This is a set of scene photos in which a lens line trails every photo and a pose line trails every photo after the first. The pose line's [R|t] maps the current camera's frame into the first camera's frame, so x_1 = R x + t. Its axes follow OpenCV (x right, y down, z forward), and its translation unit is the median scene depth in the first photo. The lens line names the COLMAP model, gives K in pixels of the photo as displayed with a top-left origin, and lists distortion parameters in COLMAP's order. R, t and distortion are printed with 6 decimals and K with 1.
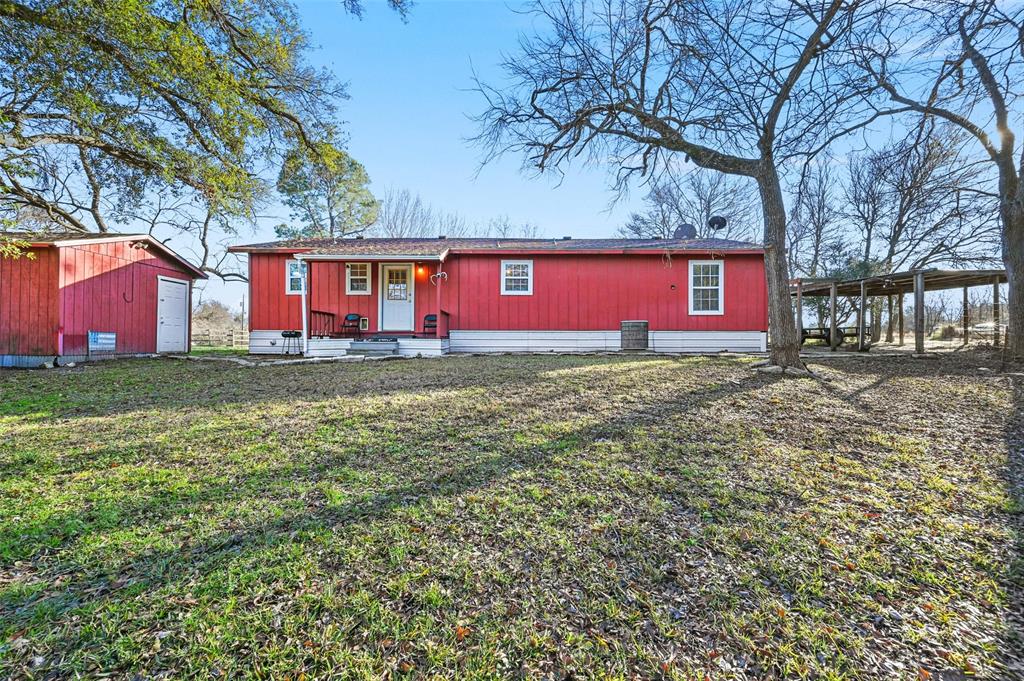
lens RADIAL K [[410.7, 0, 514.5], [0, 410.7, 339.6], [0, 0, 1]] dist [0.004845, 0.000344]
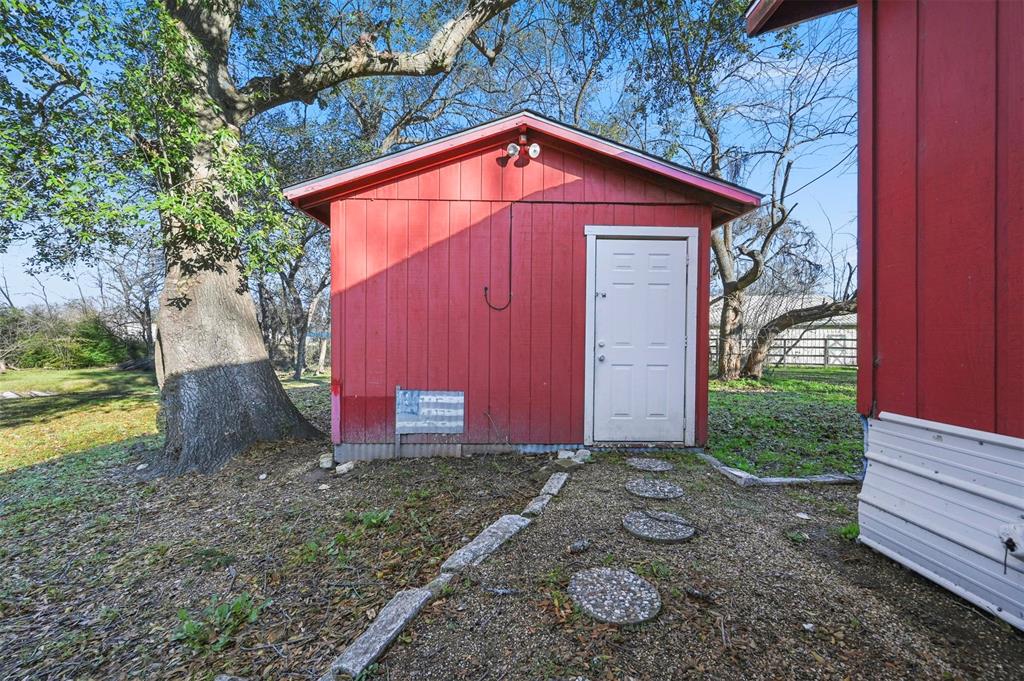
lens RADIAL K [[410.7, 0, 512.5], [0, 410.7, 340.4], [0, 0, 1]] dist [0.004845, 0.000344]
pose [[0.016077, 0.005351, -0.999856, -0.467416], [-0.003975, 0.999978, 0.005287, -0.054194], [0.999863, 0.003889, 0.016098, 0.849145]]
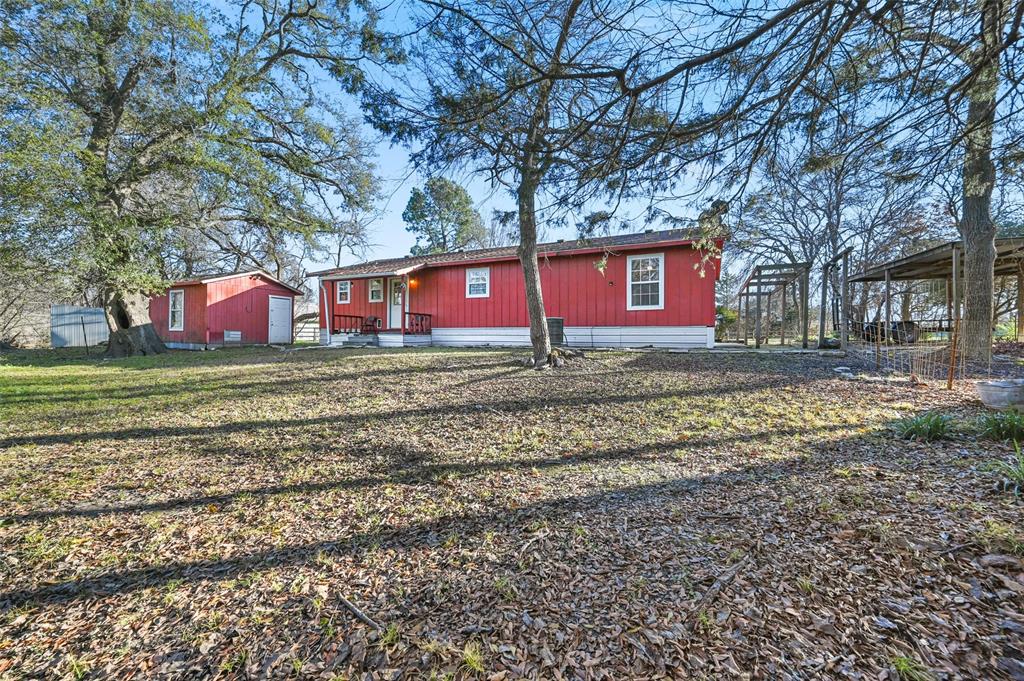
lens RADIAL K [[410.7, 0, 516.7], [0, 410.7, 339.9], [0, 0, 1]] dist [0.004845, 0.000344]
pose [[0.903036, 0.004040, -0.429545, 0.626975], [-0.001665, 0.999981, 0.005905, 0.006839], [0.429561, -0.004617, 0.903026, -0.025892]]
